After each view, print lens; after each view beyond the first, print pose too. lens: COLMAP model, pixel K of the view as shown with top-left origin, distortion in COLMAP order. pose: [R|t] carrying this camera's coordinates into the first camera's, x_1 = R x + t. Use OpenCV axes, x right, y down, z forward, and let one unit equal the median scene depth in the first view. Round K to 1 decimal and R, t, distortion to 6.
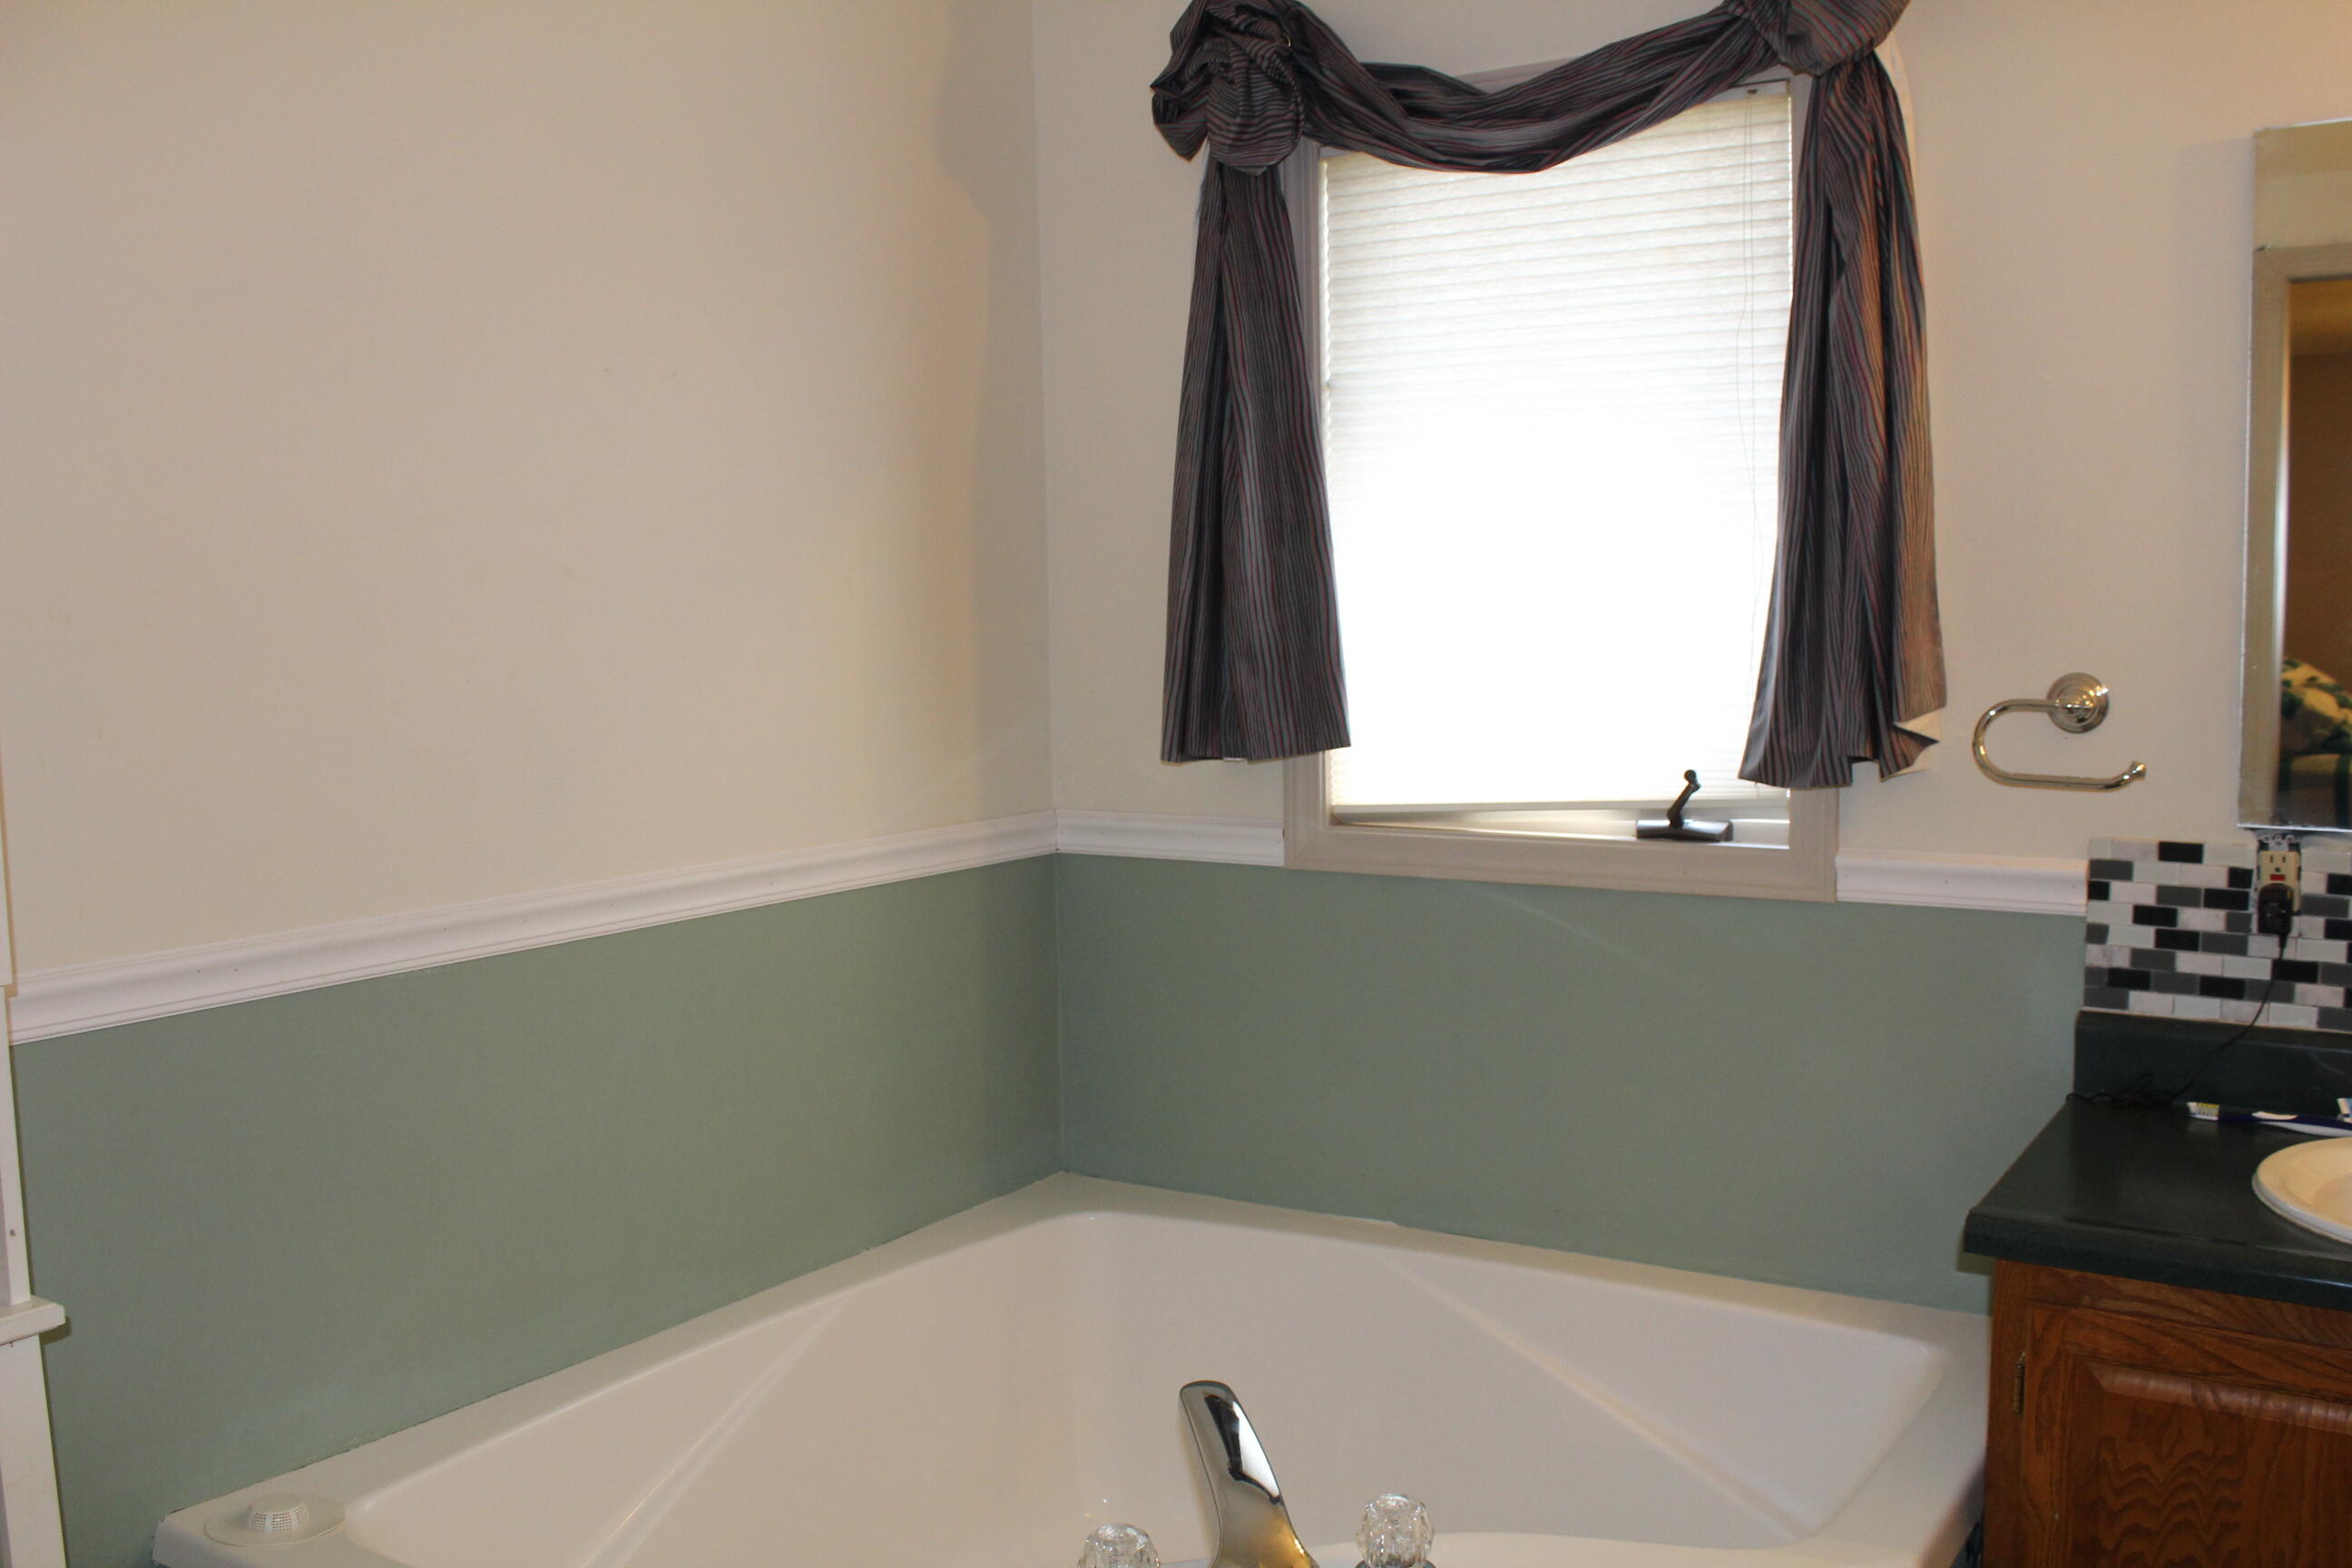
lens RADIAL K [[1972.1, 0, 1208.8], [0, 1972.1, 794.3], [0, 0, 1]] dist [-0.179273, 0.175615]
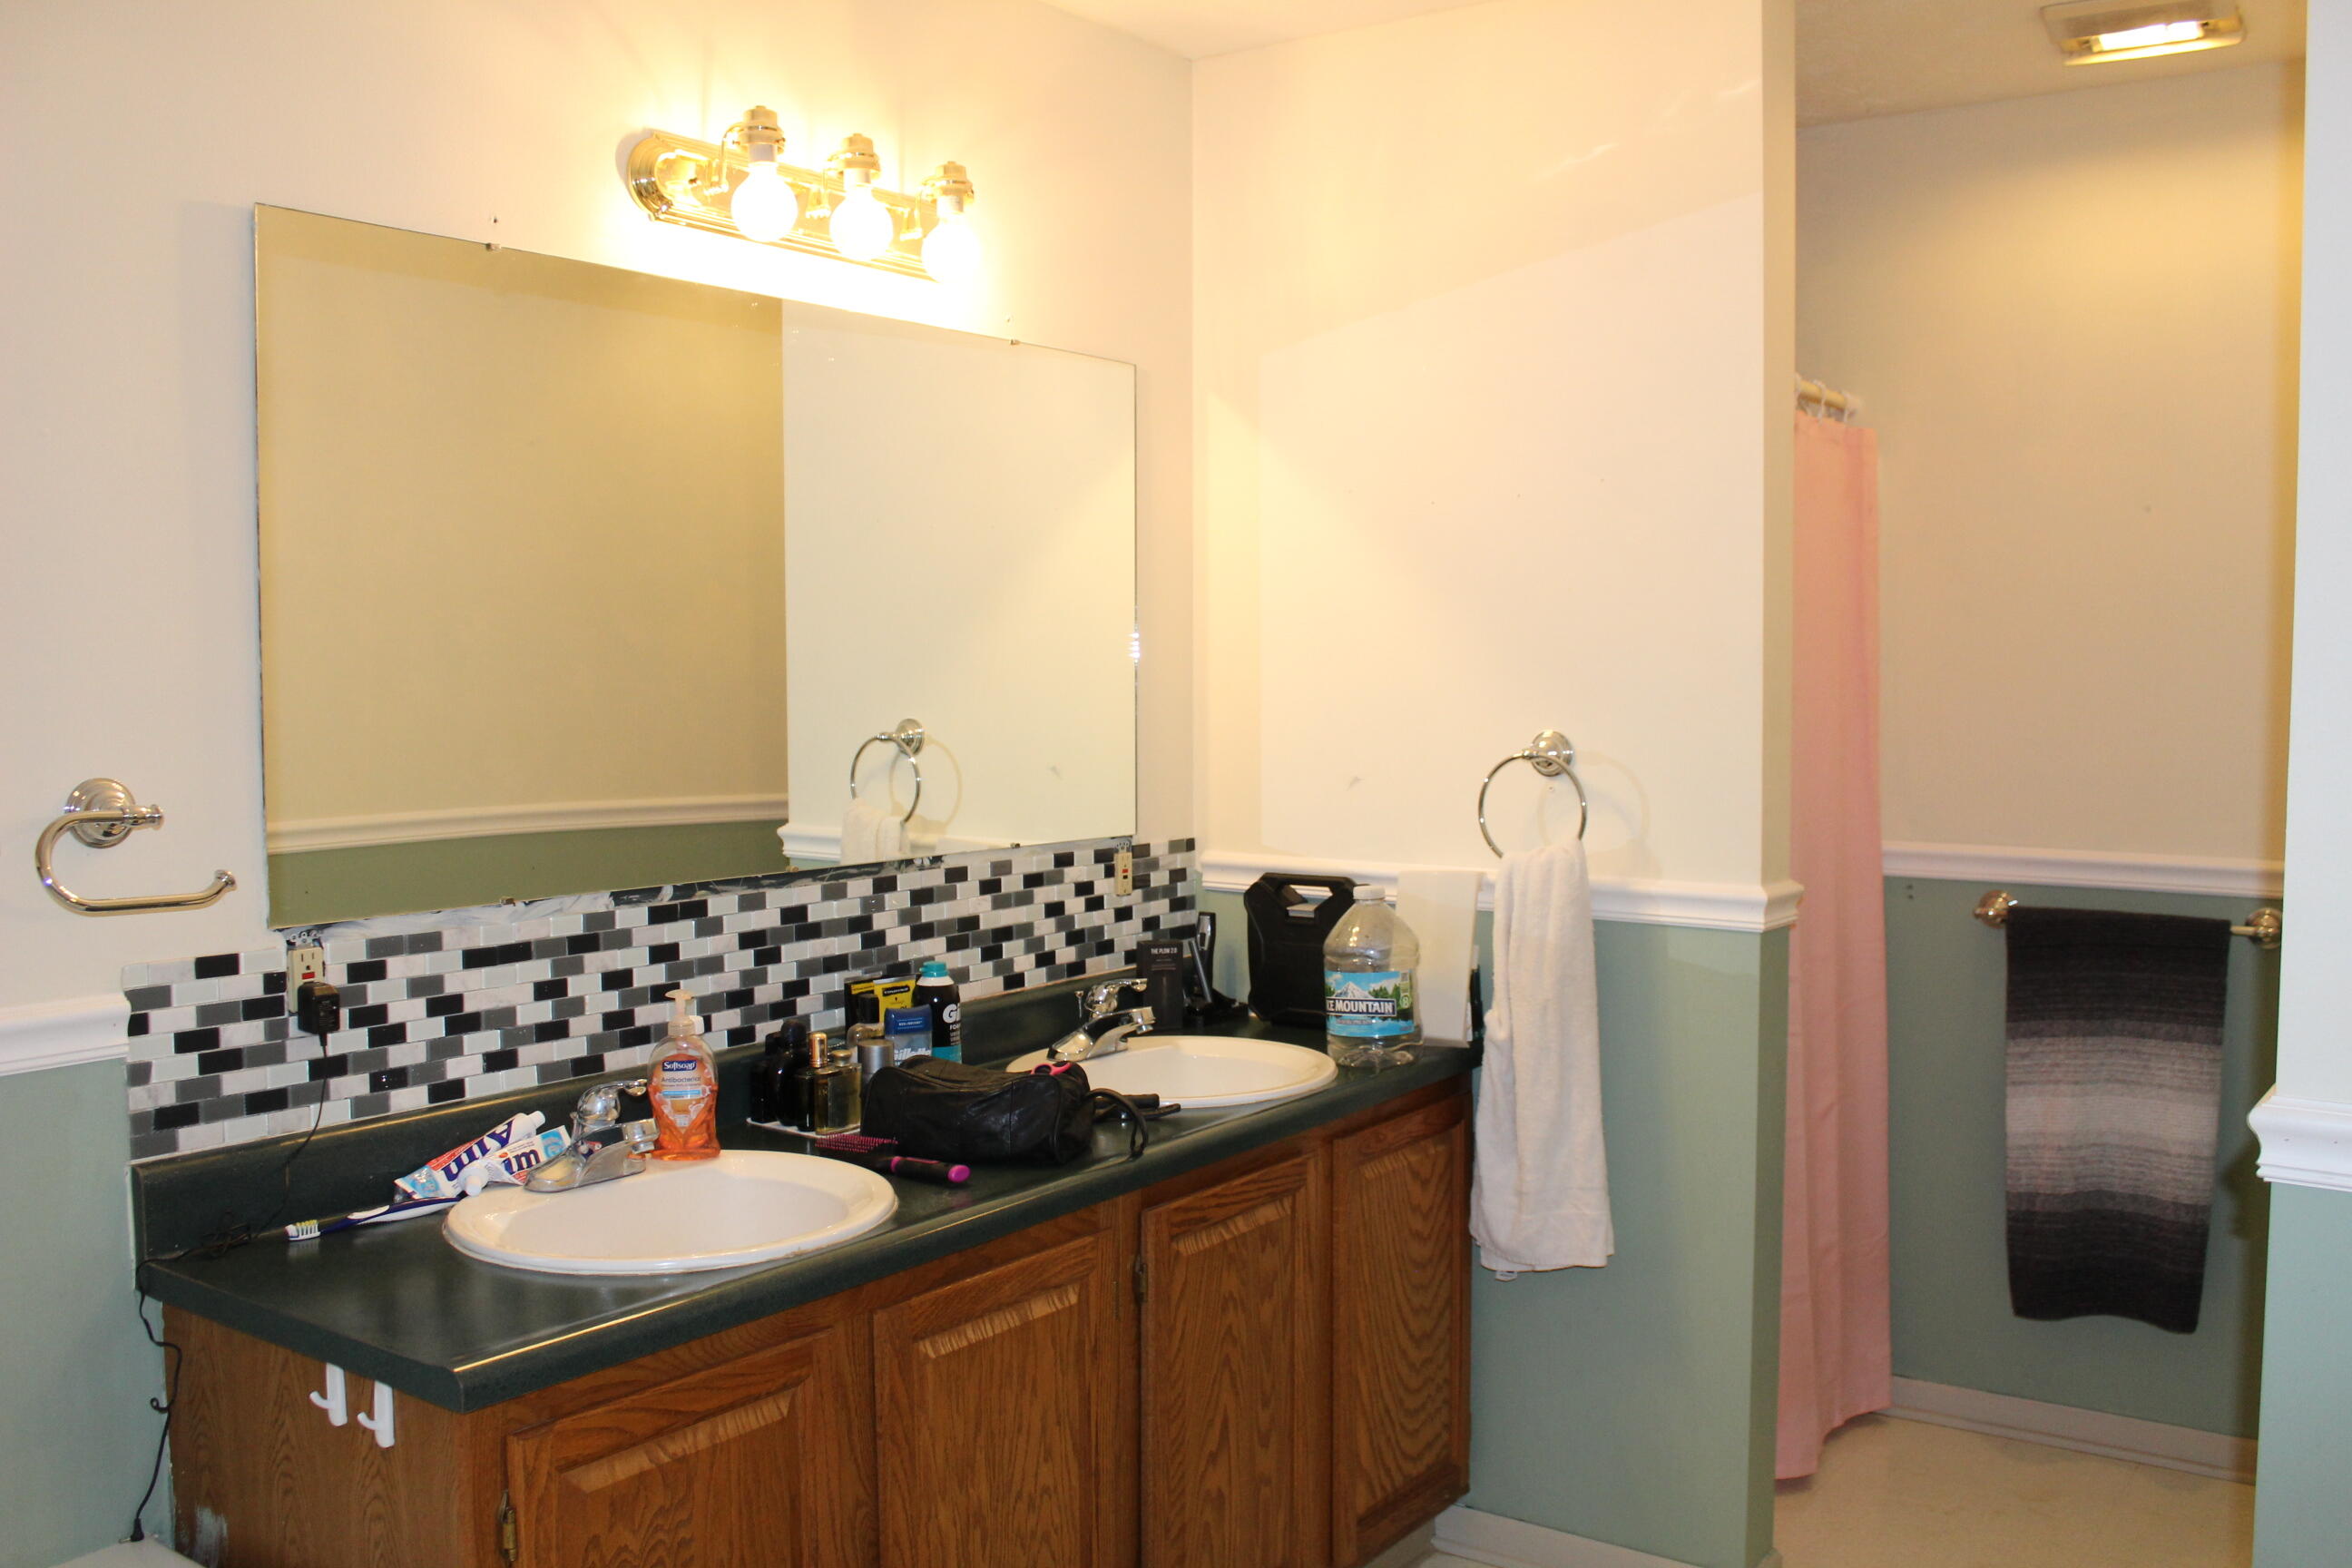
lens RADIAL K [[1972.1, 0, 1208.8], [0, 1972.1, 794.3], [0, 0, 1]] dist [-0.179273, 0.175615]
pose [[0.076695, -0.049864, 0.995807, -0.366179], [0.106705, 0.993423, 0.041527, -0.039357], [-0.991328, 0.103073, 0.081511, 0.444950]]
